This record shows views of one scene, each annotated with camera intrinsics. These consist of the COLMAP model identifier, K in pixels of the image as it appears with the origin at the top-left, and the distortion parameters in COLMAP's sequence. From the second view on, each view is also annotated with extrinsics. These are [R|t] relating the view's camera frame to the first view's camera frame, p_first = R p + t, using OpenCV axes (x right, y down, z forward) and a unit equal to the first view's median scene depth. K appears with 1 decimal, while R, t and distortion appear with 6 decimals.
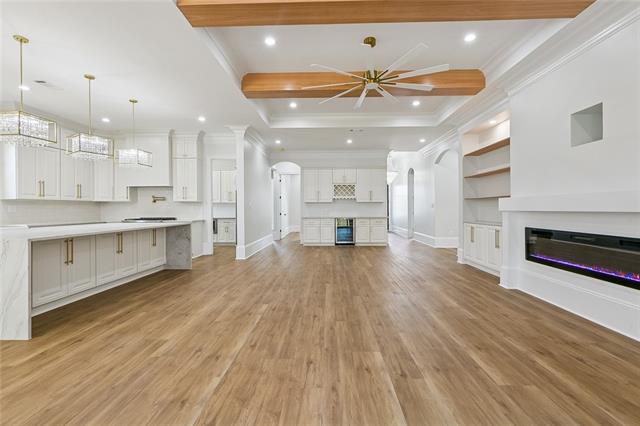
lens RADIAL K [[294.9, 0, 320.4], [0, 294.9, 213.9], [0, 0, 1]] dist [0.005961, 0.001439]
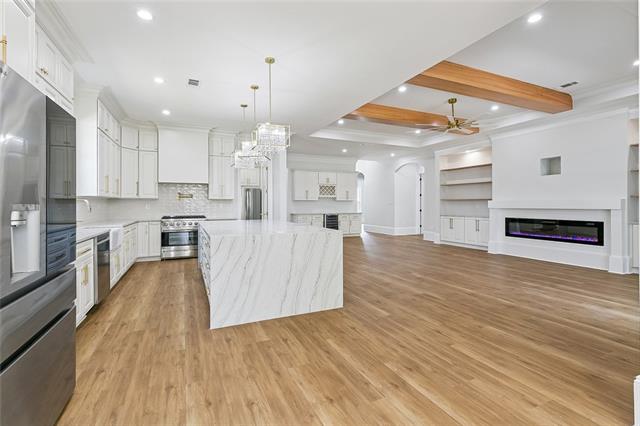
lens RADIAL K [[294.9, 0, 319.3], [0, 294.9, 206.4], [0, 0, 1]] dist [0.005961, 0.001439]
pose [[0.896493, 0.000247, 0.443058, -0.700019], [0.006098, 0.999898, -0.012897, -0.002183], [-0.443016, 0.014264, 0.896400, -0.054683]]
